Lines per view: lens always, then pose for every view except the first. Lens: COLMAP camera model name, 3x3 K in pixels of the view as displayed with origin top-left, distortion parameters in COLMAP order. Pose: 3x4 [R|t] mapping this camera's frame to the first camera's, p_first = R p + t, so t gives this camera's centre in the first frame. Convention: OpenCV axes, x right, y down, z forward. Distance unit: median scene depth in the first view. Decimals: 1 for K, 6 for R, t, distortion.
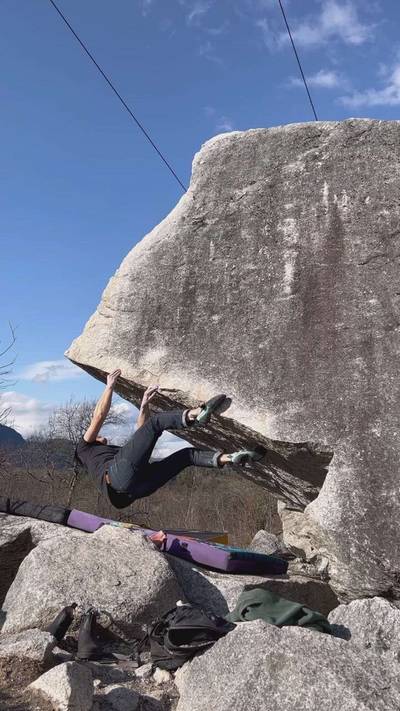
lens RADIAL K [[609.1, 0, 200.0], [0, 609.1, 355.5], [0, 0, 1]] dist [0.160005, -0.364567]
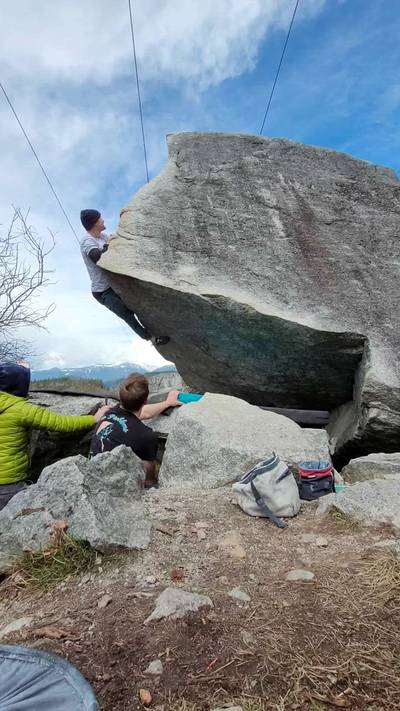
lens RADIAL K [[339.4, 0, 195.3], [0, 339.4, 357.8], [0, 0, 1]] dist [-0.001600, -0.000066]
pose [[0.902331, 0.021041, 0.430530, -0.351585], [-0.066288, 0.993700, 0.090365, 0.114198], [-0.425917, -0.110078, 0.898041, 0.329364]]
